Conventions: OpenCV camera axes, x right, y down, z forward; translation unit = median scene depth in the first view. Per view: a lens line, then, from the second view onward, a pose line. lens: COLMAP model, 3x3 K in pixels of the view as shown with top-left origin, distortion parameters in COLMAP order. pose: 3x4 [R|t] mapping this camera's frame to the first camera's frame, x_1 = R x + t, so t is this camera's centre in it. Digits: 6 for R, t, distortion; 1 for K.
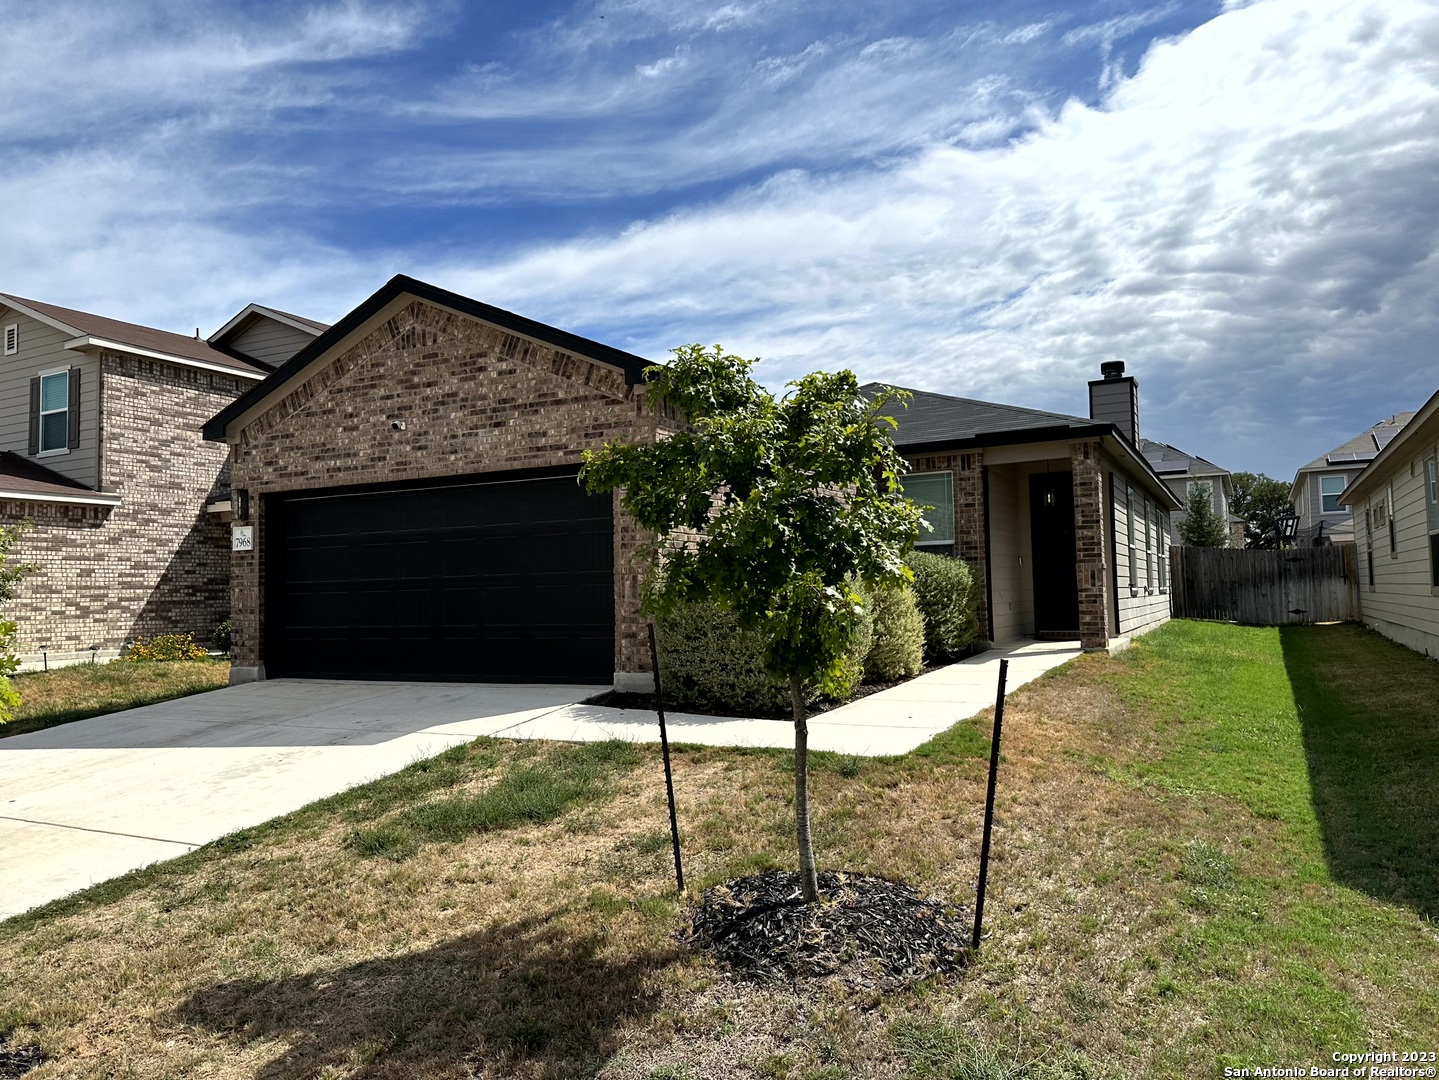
lens RADIAL K [[1008.5, 0, 719.5], [0, 1008.5, 540.0], [0, 0, 1]] dist [0.150768, -0.128134]
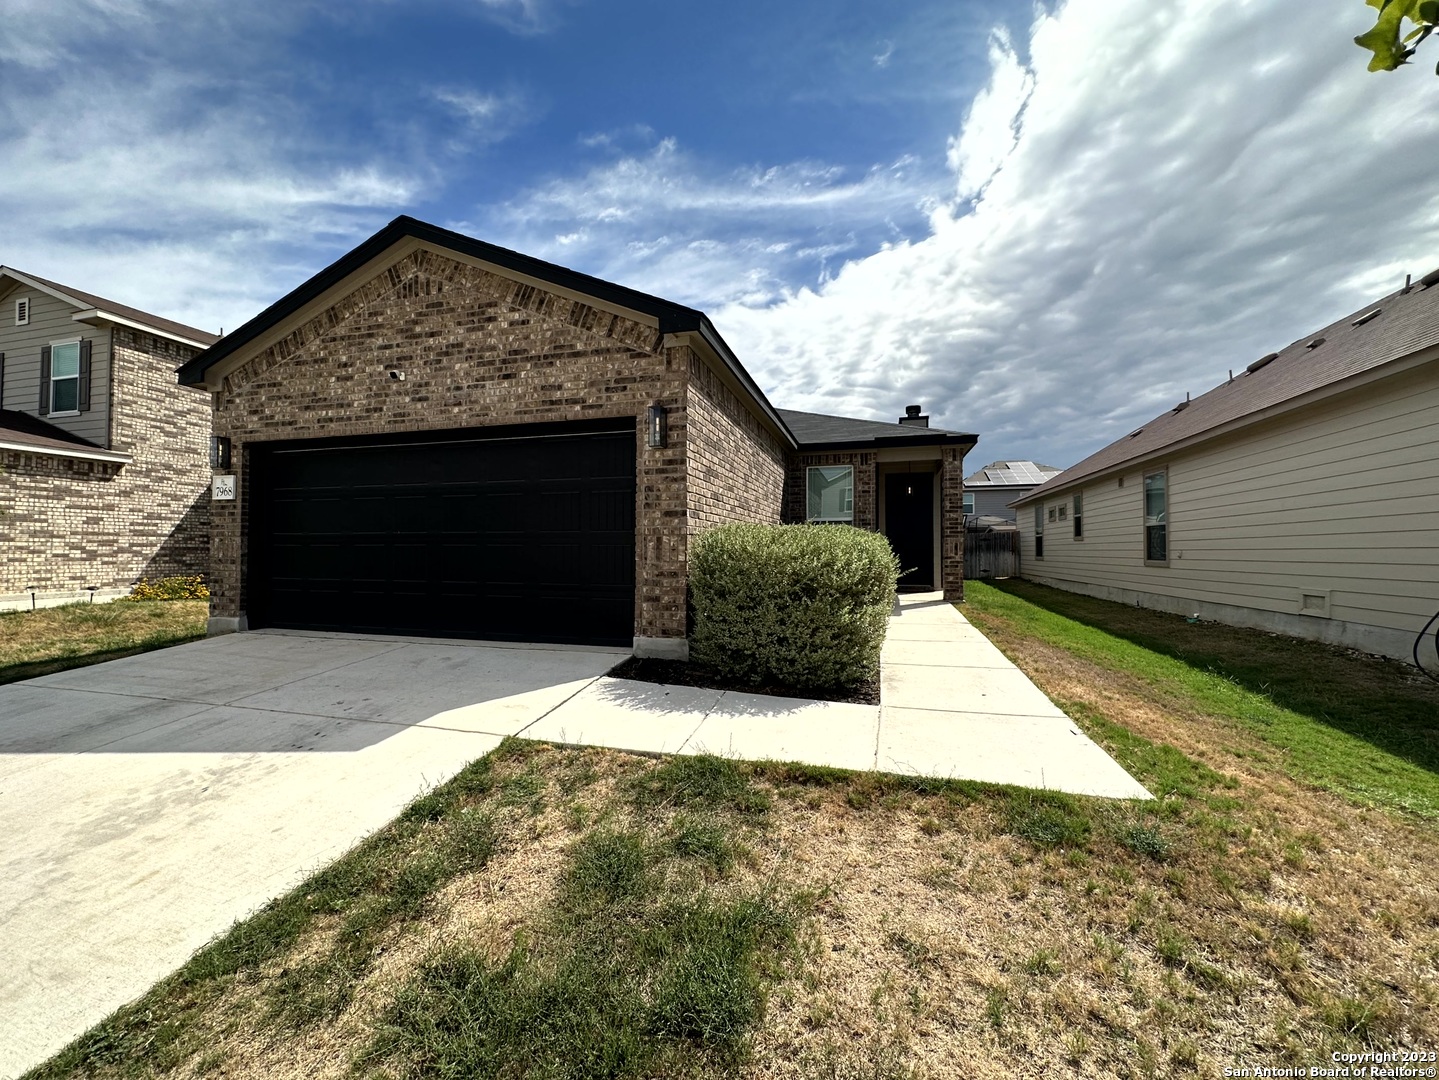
lens RADIAL K [[581.6, 0, 719.5], [0, 581.6, 540.0], [0, 0, 1]] dist [-0.002427, 0.014517]
pose [[0.977987, 0.028218, 0.206750, -0.094621], [-0.034693, 0.999012, 0.027758, 0.013956], [-0.205763, -0.034319, 0.978000, 0.298284]]
